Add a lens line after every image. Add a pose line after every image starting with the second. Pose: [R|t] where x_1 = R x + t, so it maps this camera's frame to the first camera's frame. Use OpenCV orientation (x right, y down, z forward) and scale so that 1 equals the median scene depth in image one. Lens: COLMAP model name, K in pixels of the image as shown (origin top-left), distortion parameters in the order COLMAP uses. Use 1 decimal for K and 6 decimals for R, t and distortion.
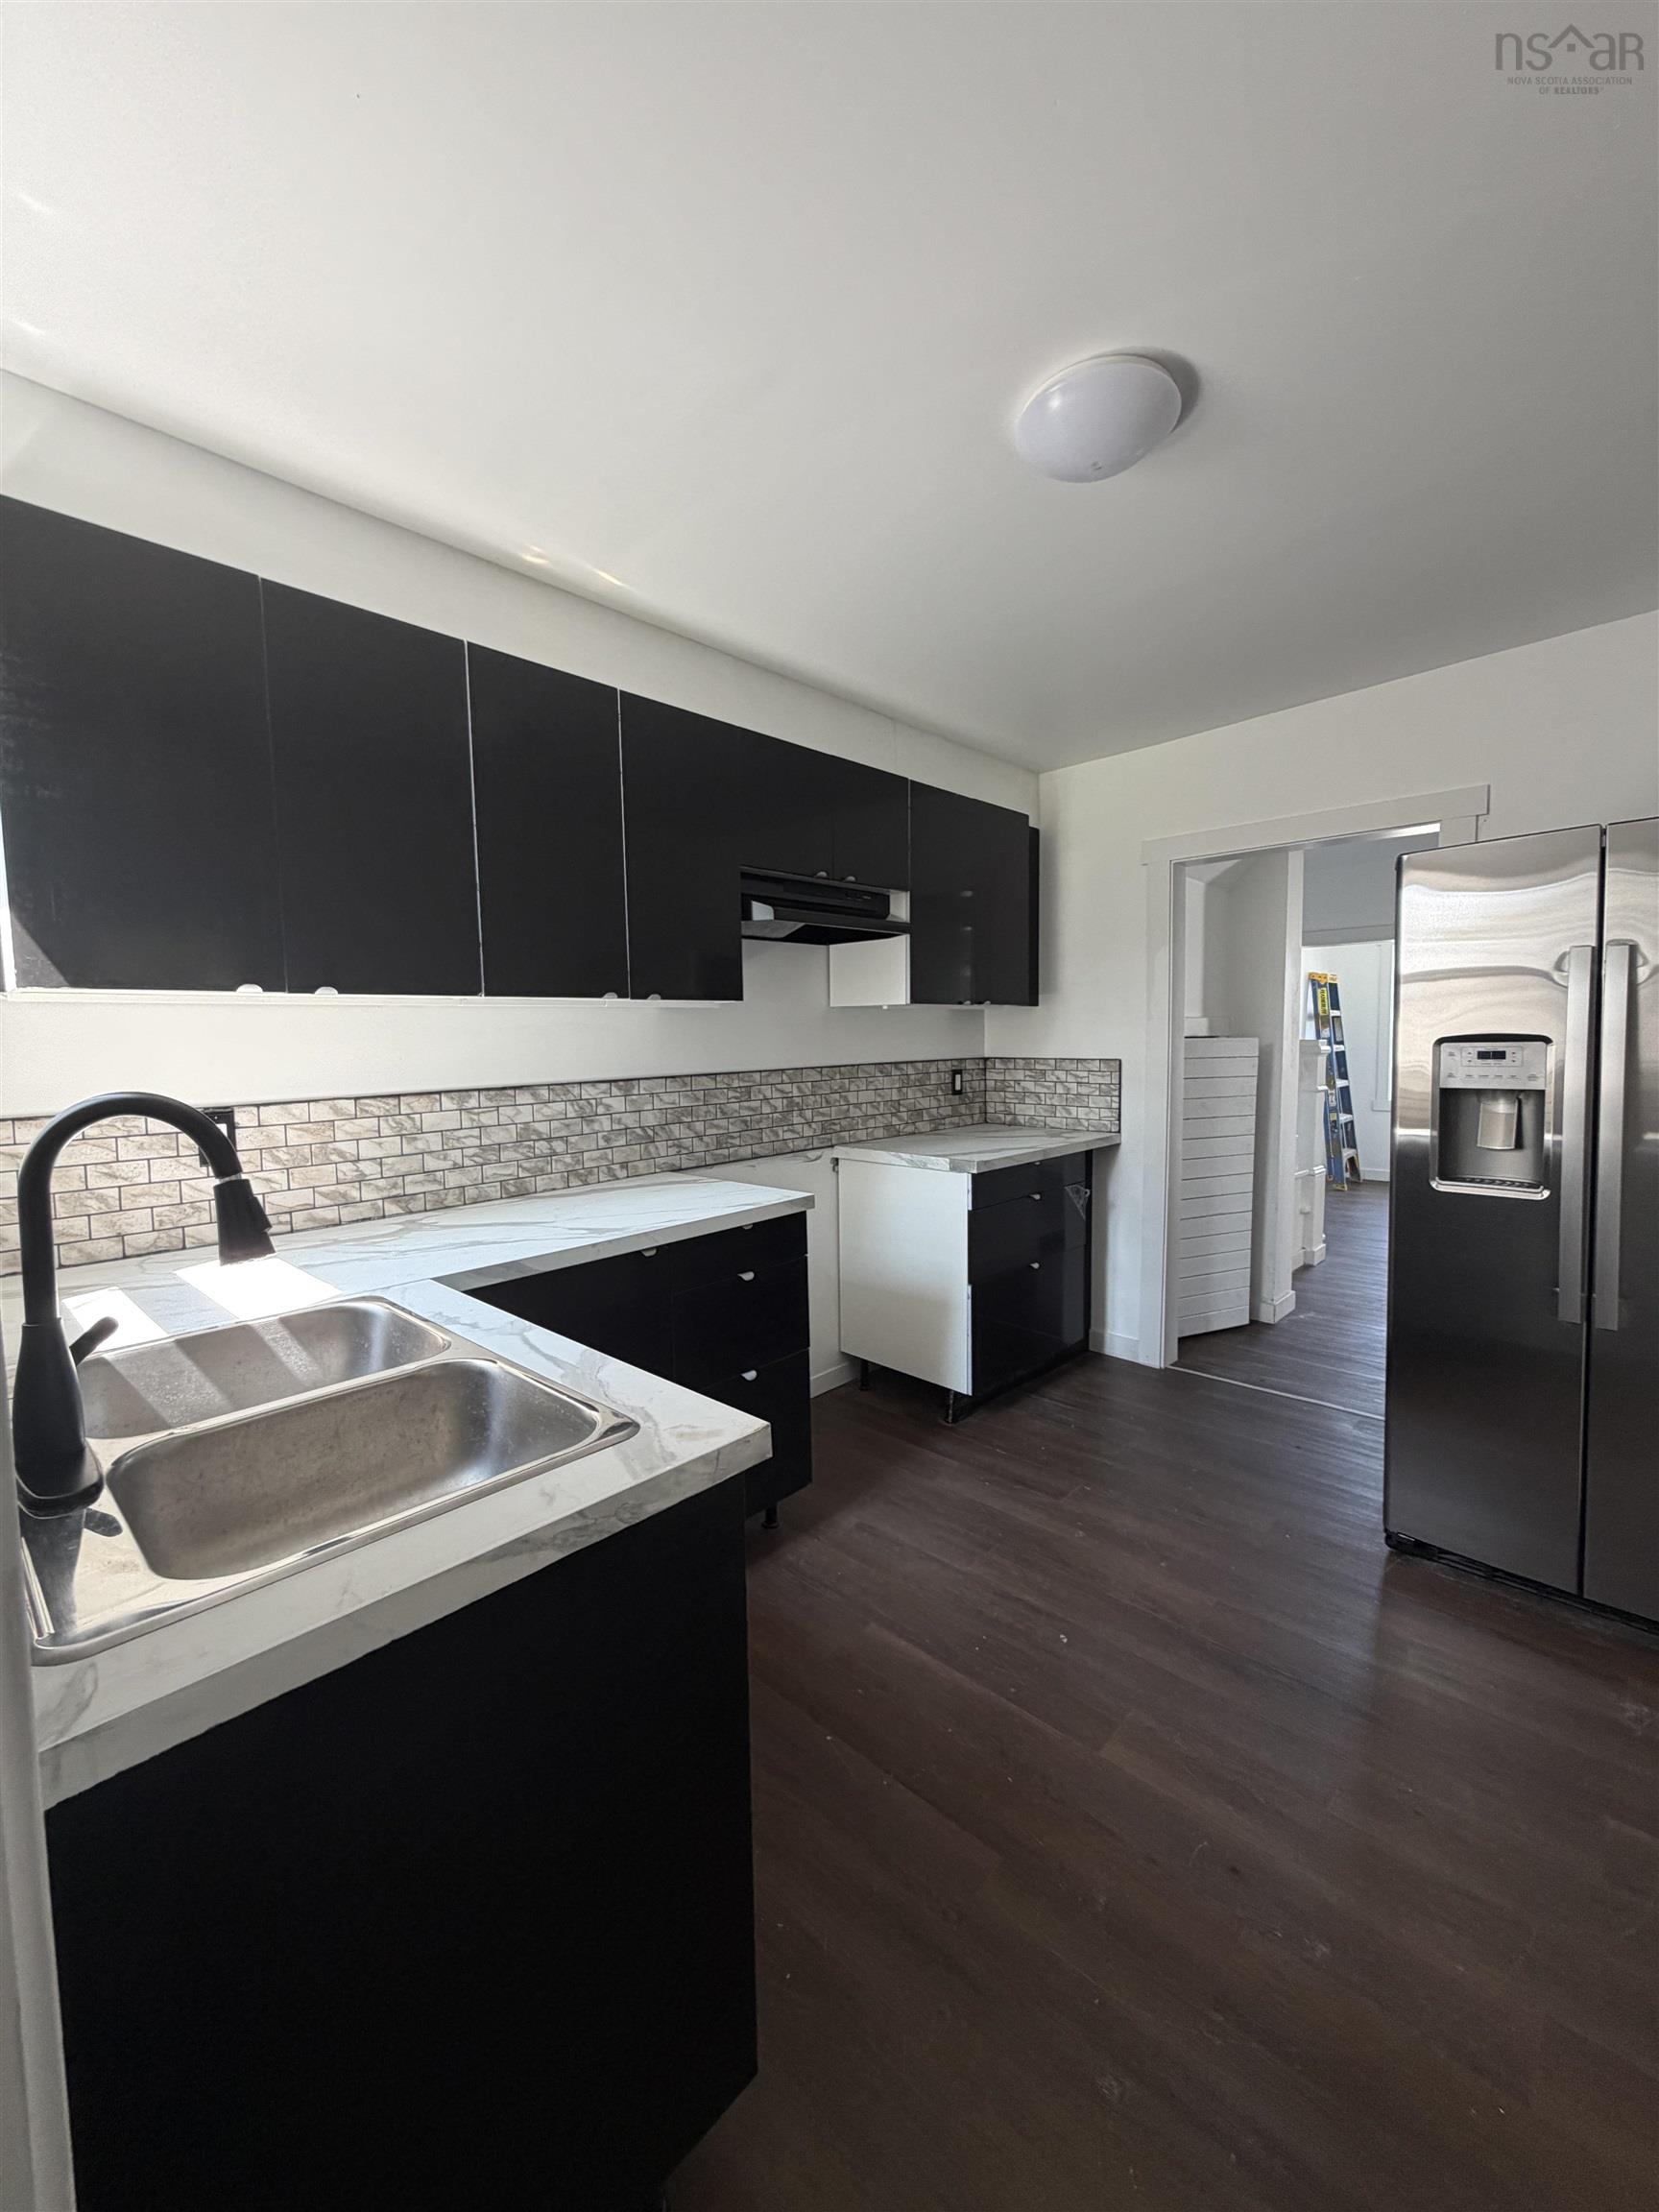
lens RADIAL K [[890.7, 0, 822.0], [0, 890.7, 1103.4], [0, 0, 1]] dist [0.010757, 0.001725]
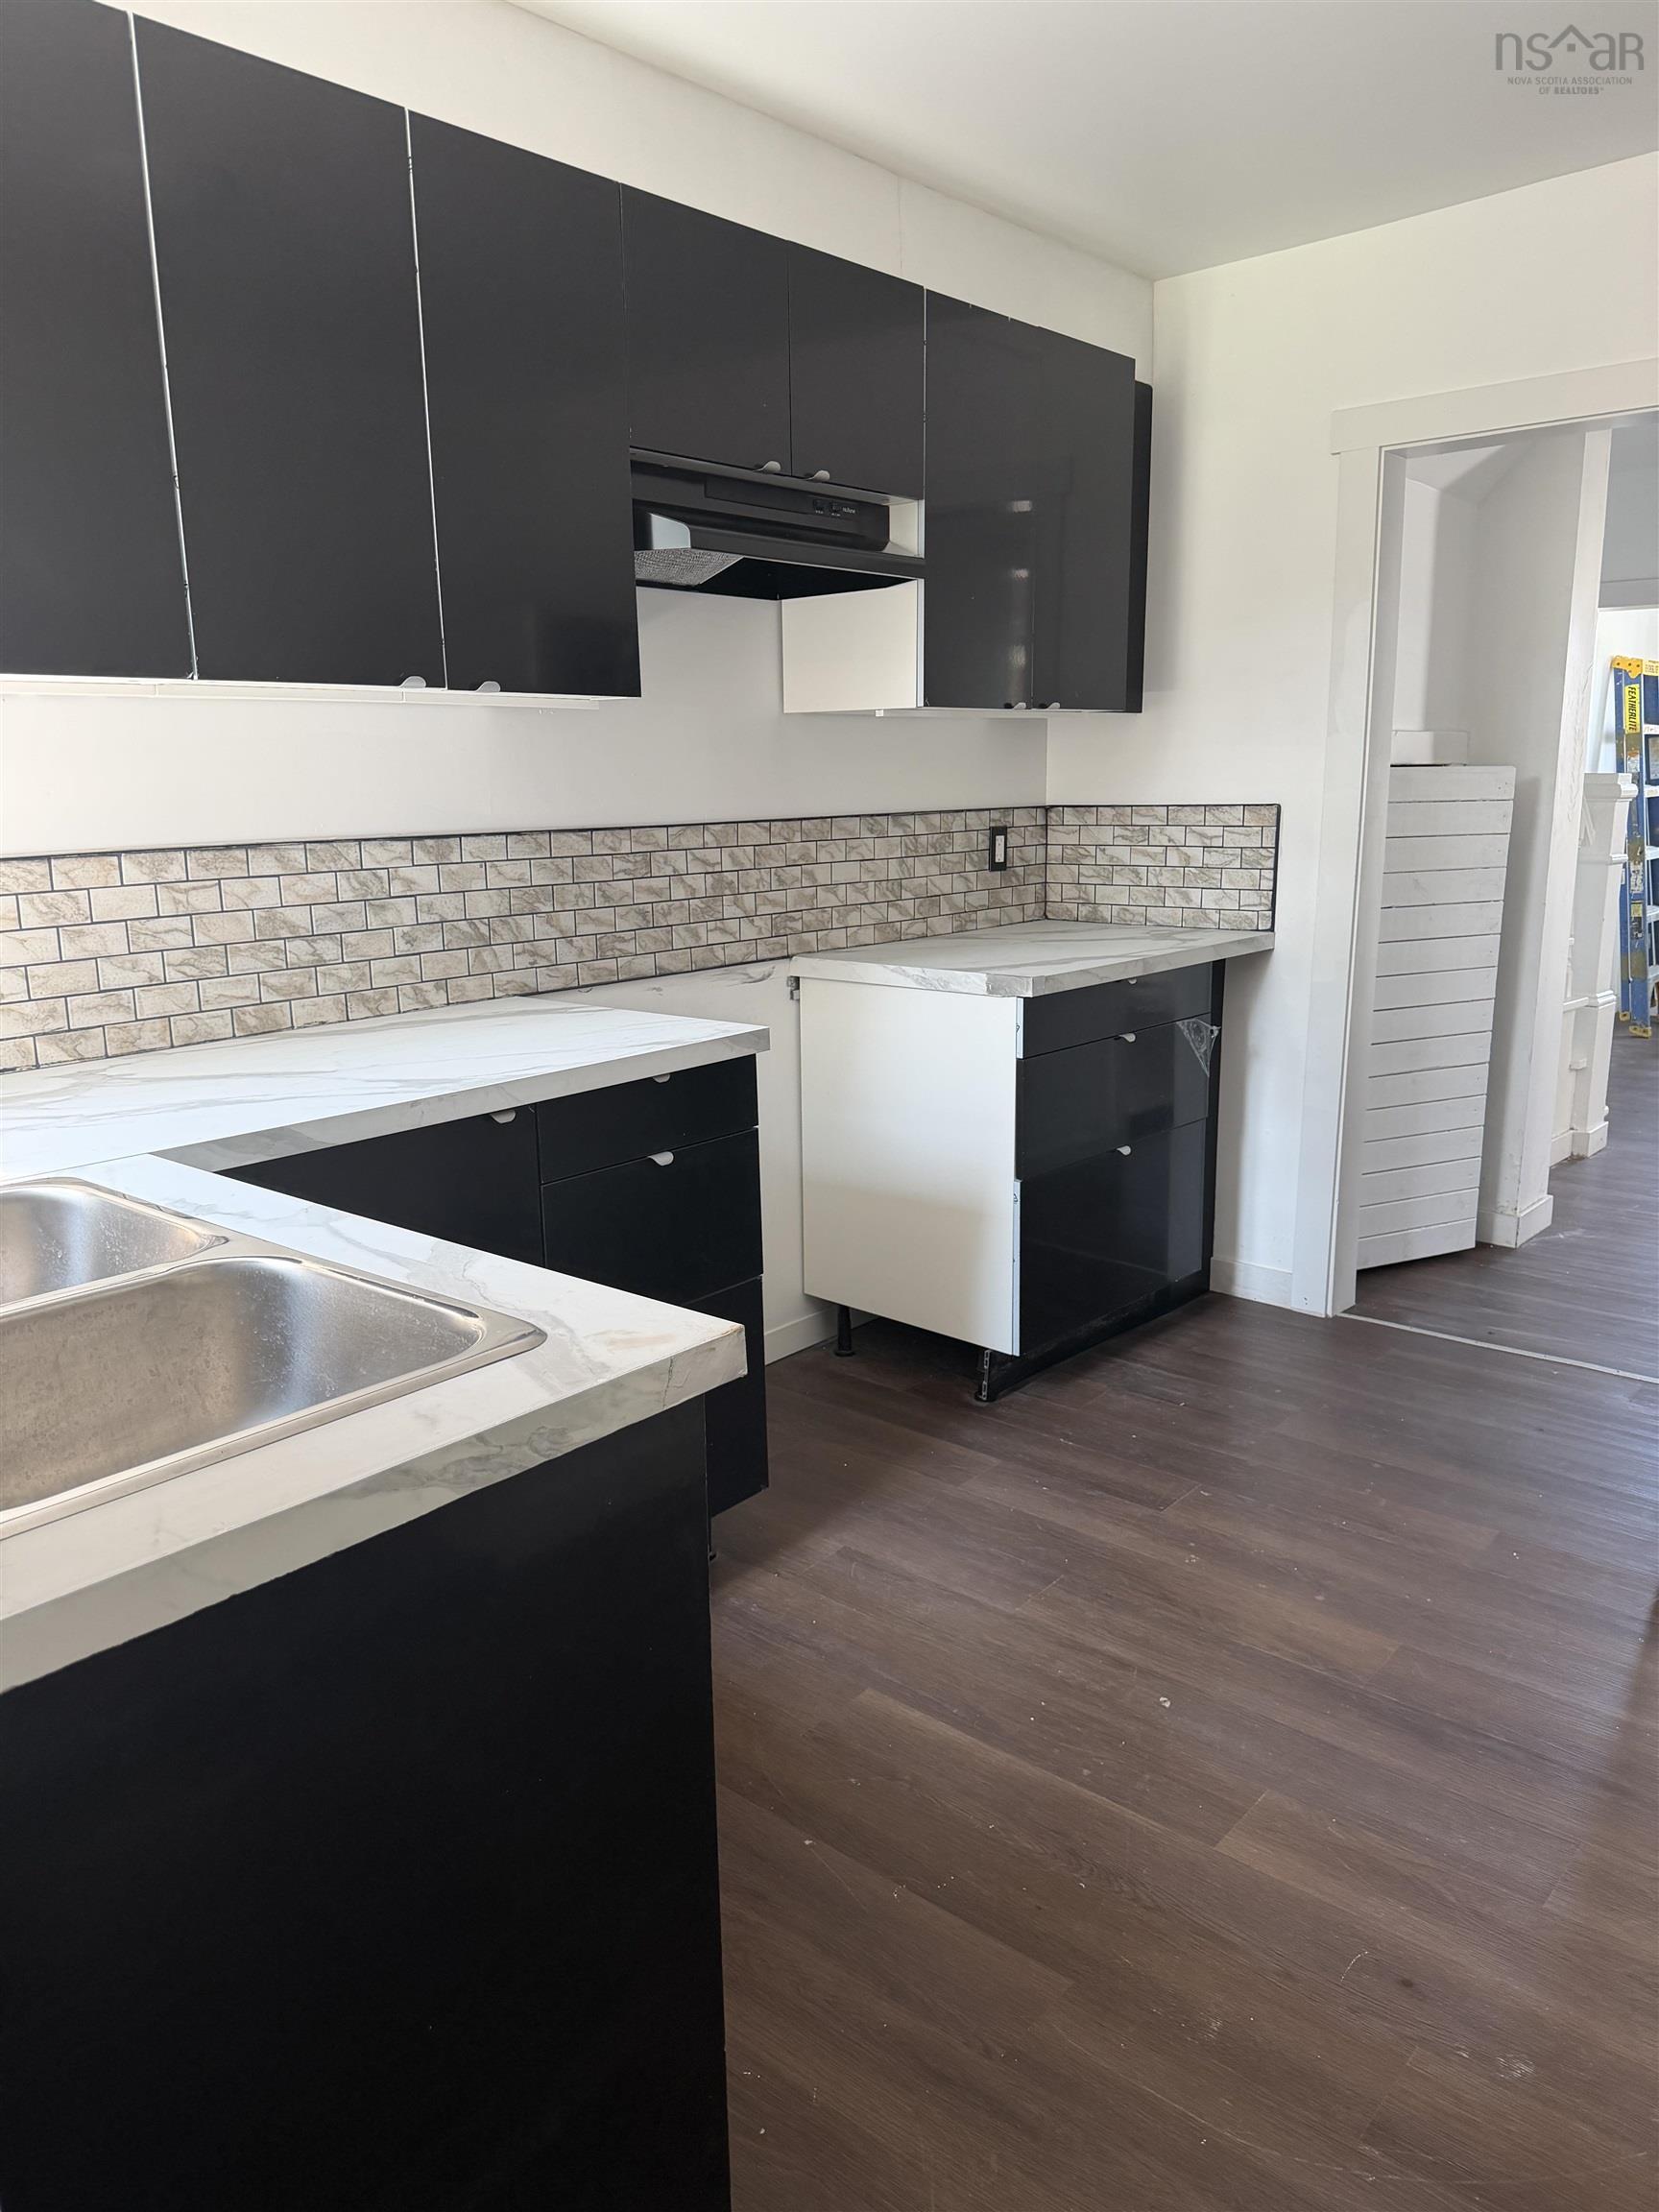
lens RADIAL K [[1576.2, 0, 832.4], [0, 1576.2, 1104.5], [0, 0, 1]] dist [0.093552, -0.087383]
pose [[0.998550, -0.010004, 0.052897, -0.020344], [0.003289, 0.992084, 0.125533, 0.017780], [-0.053734, -0.125177, 0.990678, -0.059983]]
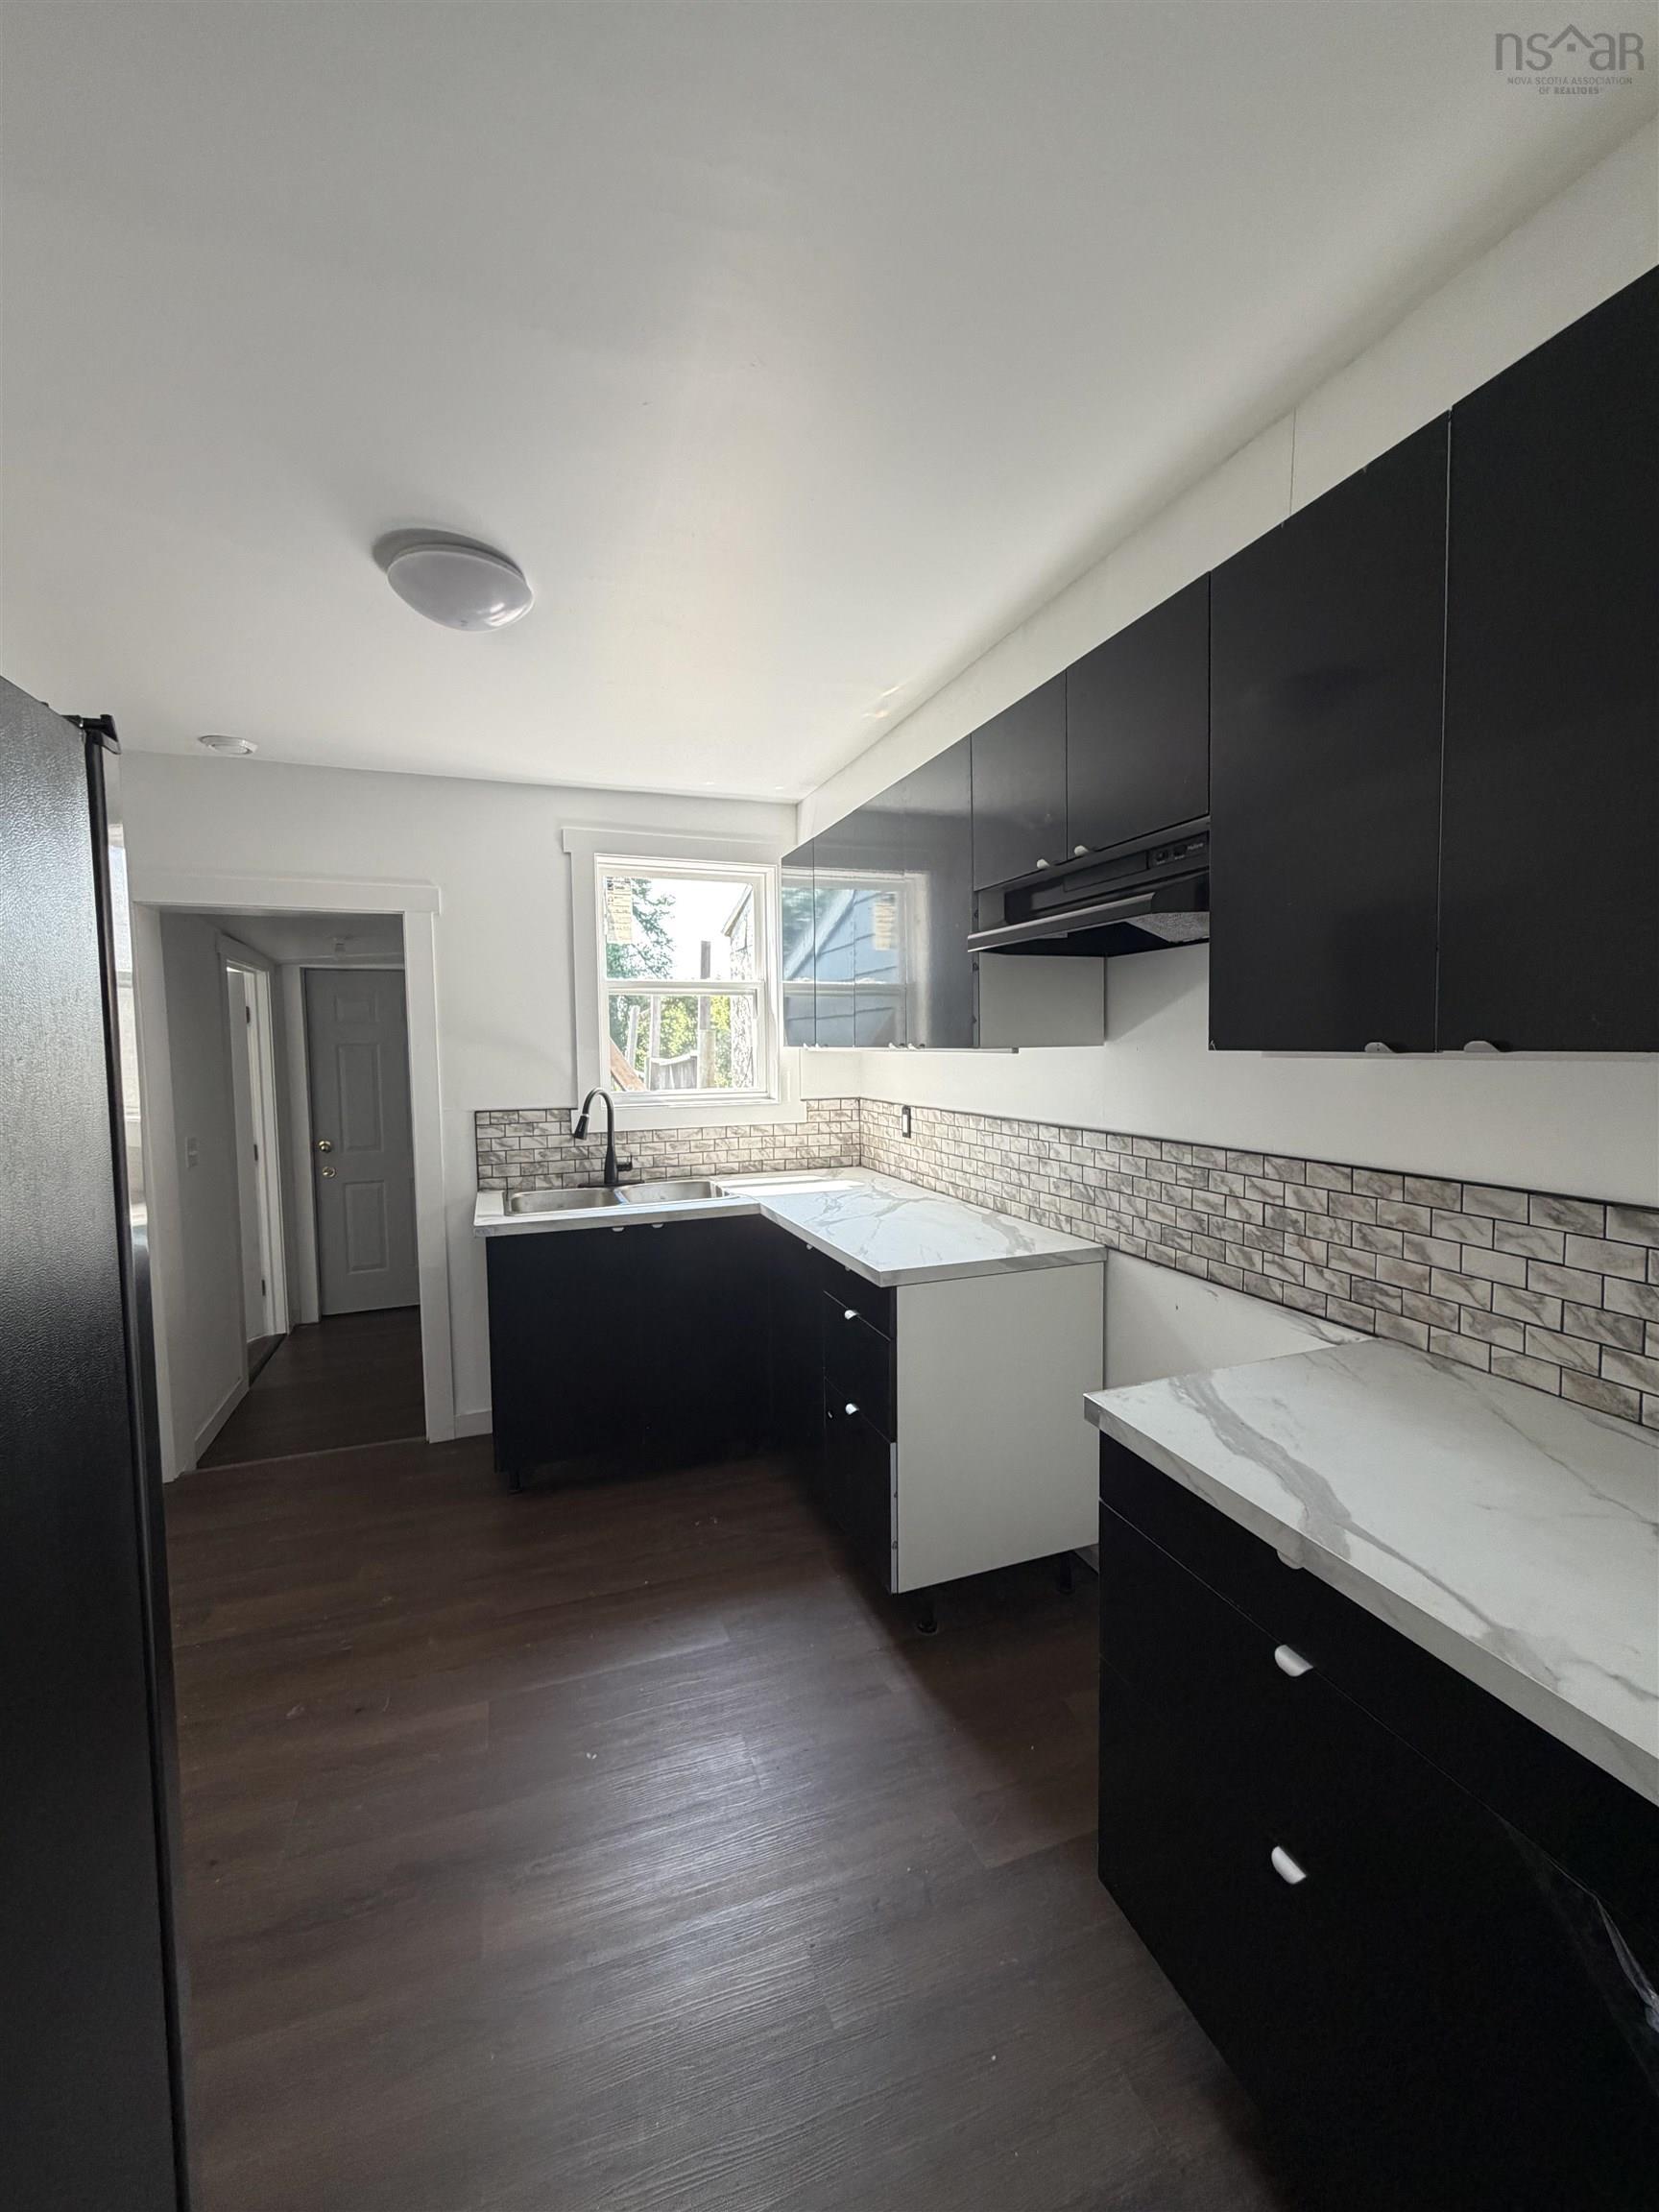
lens RADIAL K [[890.7, 0, 828.5], [0, 890.7, 1094.3], [0, 0, 1]] dist [0.010757, 0.001725]
pose [[-0.443177, 0.081194, -0.892749, 0.706036], [-0.044967, 0.992622, 0.112600, -0.152866], [0.895306, 0.090046, -0.436256, 1.181841]]
